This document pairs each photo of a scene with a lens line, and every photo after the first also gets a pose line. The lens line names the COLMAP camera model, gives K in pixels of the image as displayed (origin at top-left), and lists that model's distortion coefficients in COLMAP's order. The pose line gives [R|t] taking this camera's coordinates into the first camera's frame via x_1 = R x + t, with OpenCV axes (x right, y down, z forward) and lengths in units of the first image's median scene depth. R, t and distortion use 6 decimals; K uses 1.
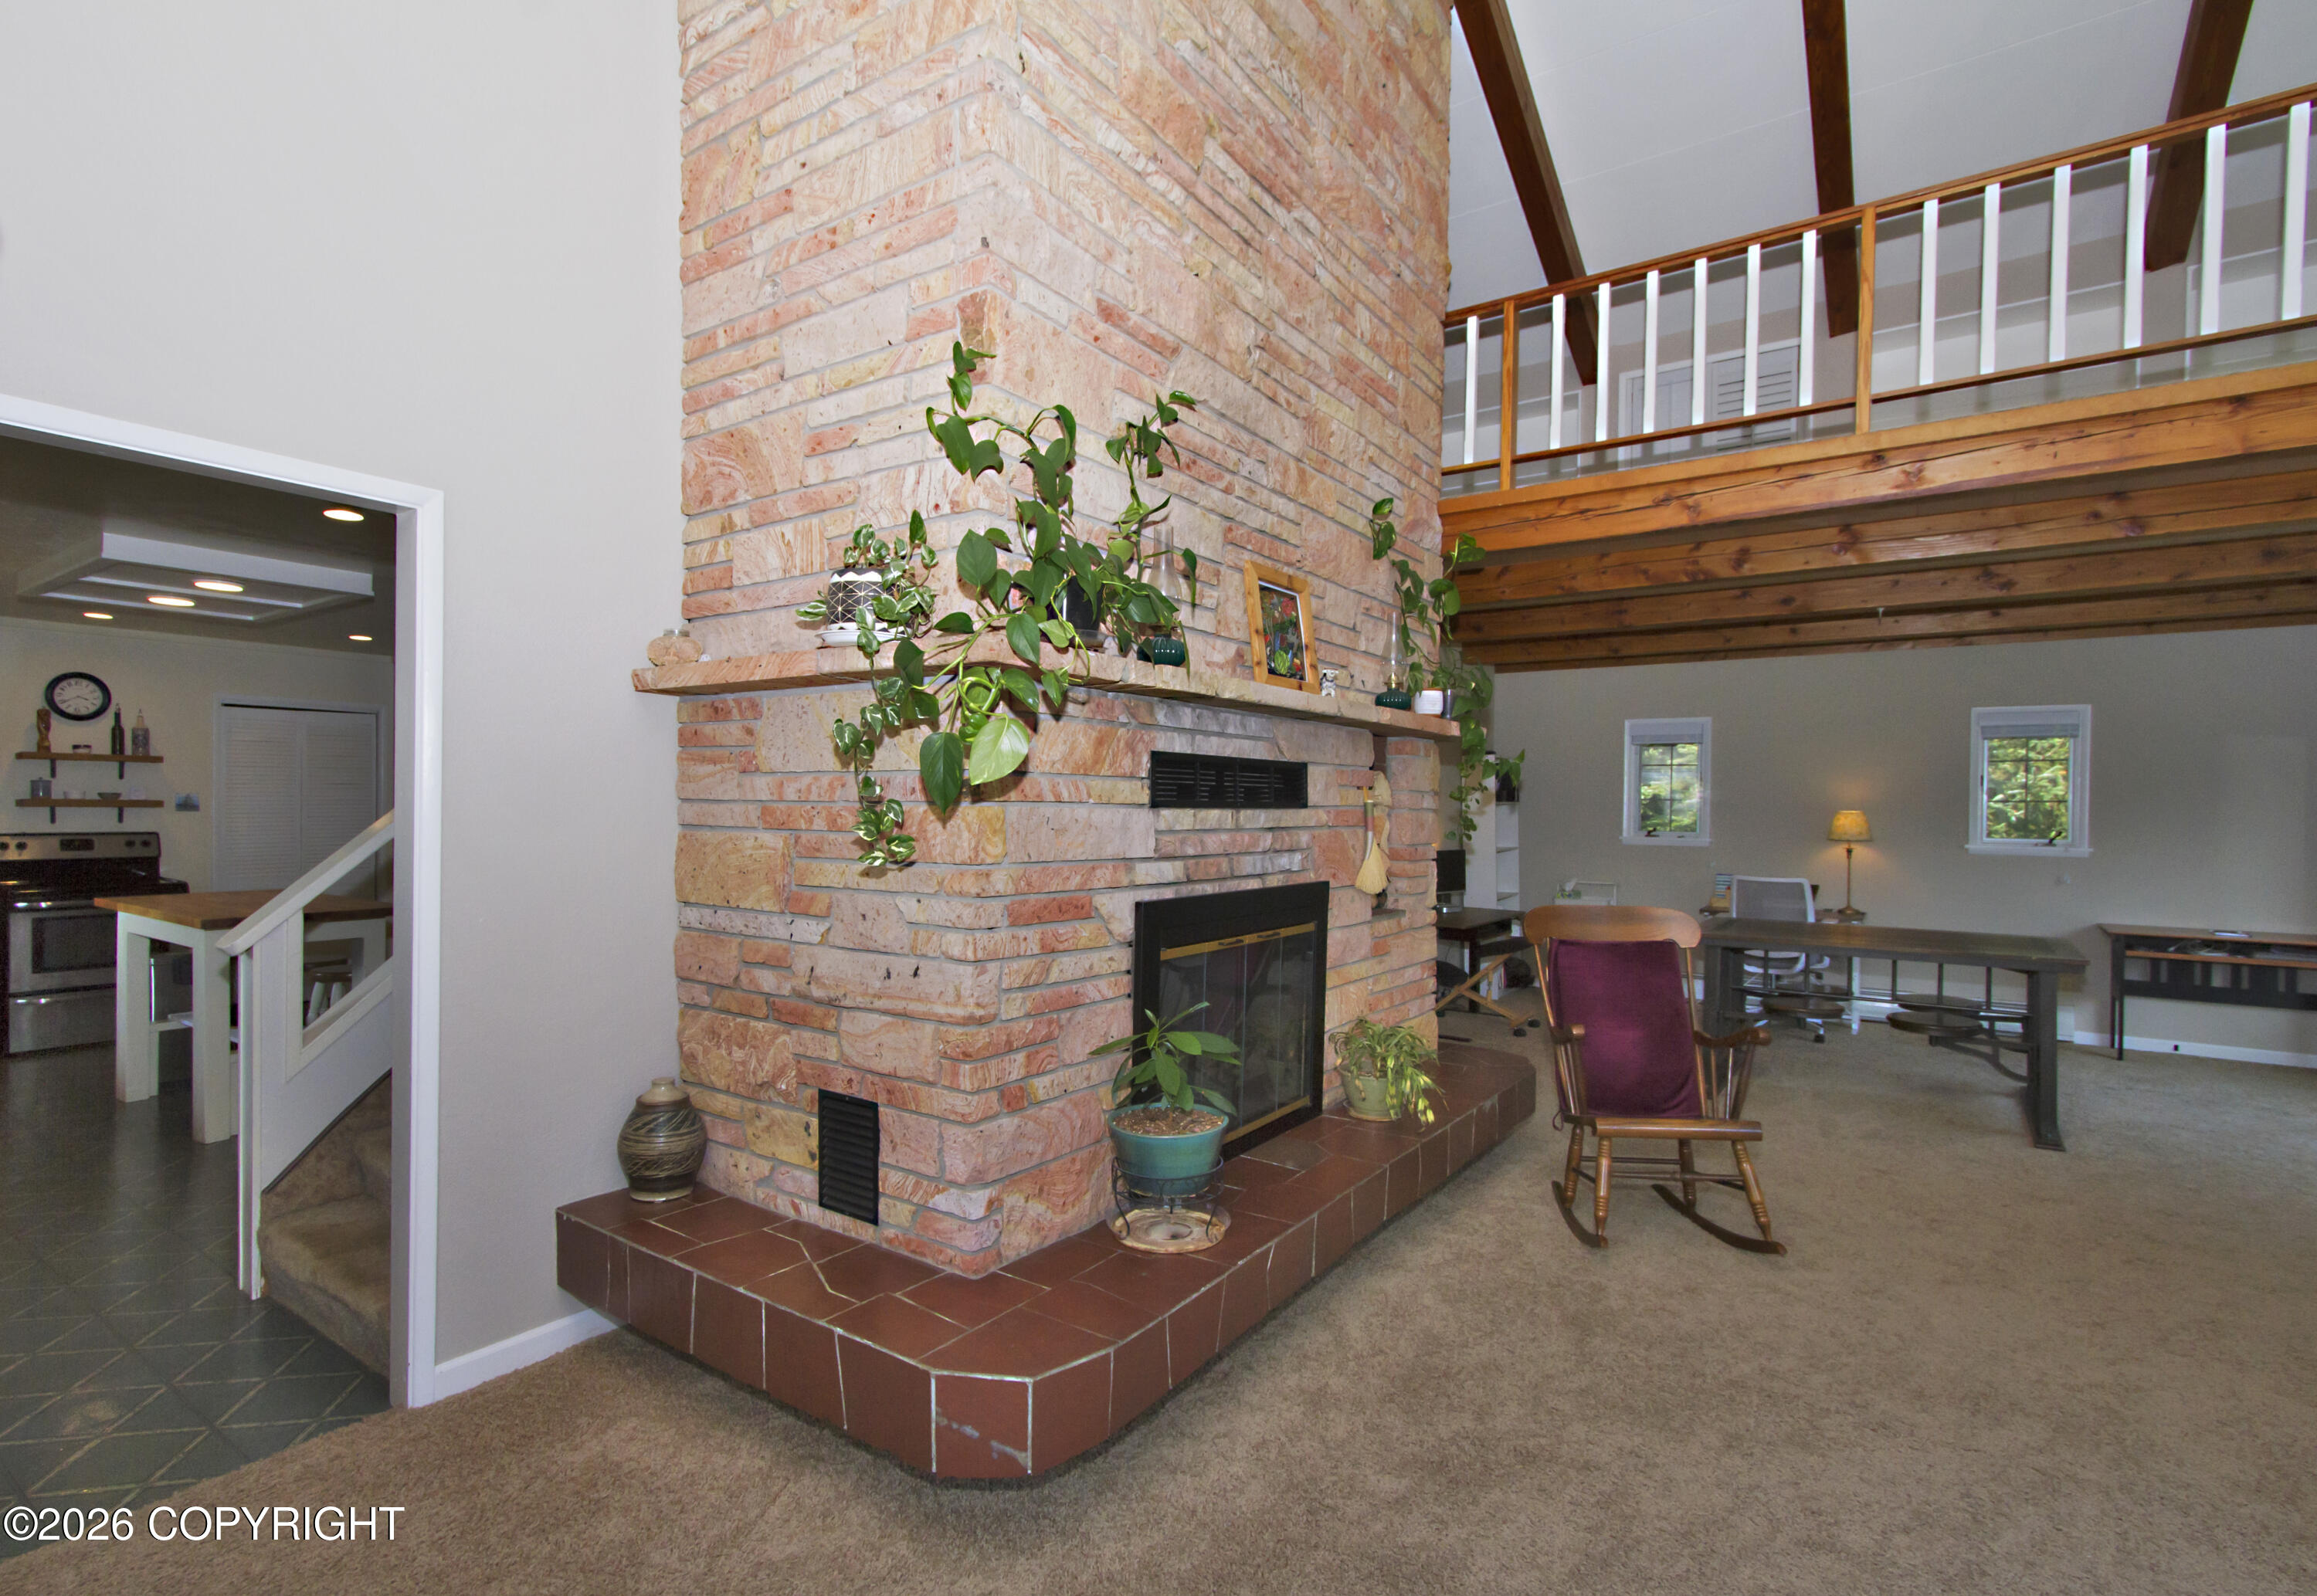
lens RADIAL K [[1137.8, 0, 1142.9], [0, 1137.8, 821.0], [0, 0, 1]] dist [-0.001925, 0.003193]
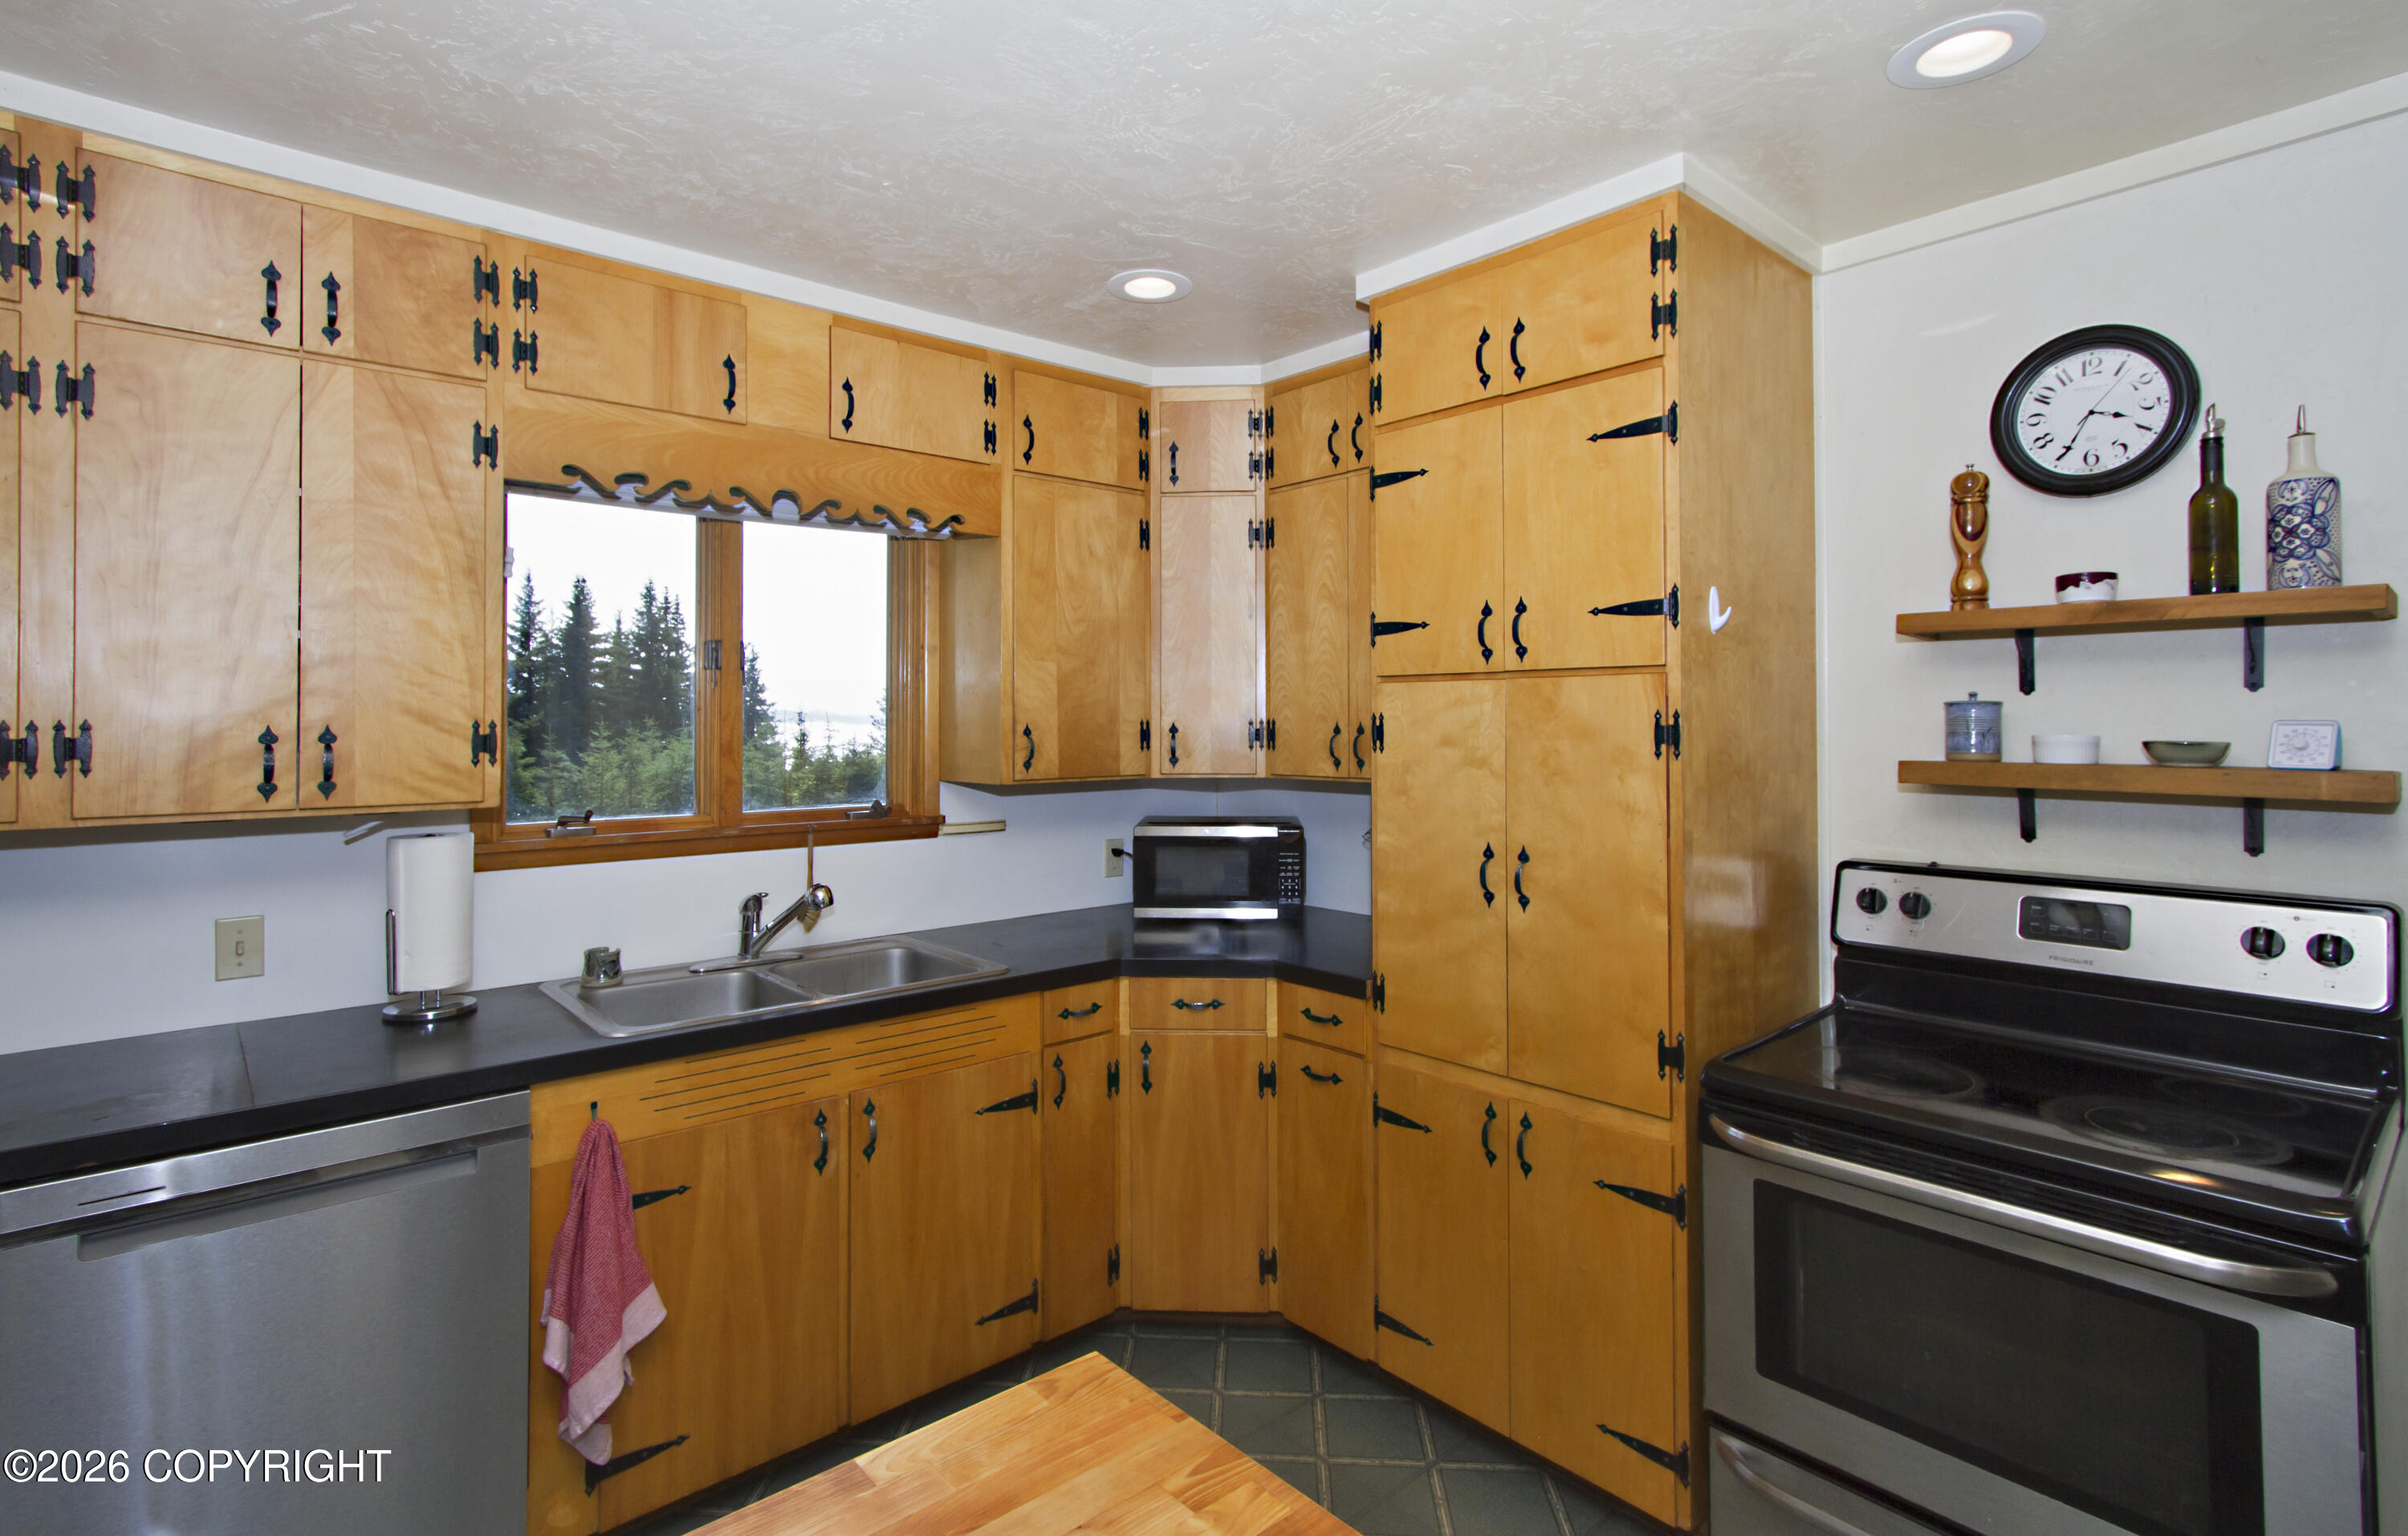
lens RADIAL K [[1146.0, 0, 1158.7], [0, 1146.0, 703.2], [0, 0, 1]] dist [0.005708, 0.005110]
pose [[-0.217896, -0.025257, -0.975645, -0.596729], [-0.013812, 0.999645, -0.022793, -0.024615], [0.975874, 0.008509, -0.218167, 0.833529]]
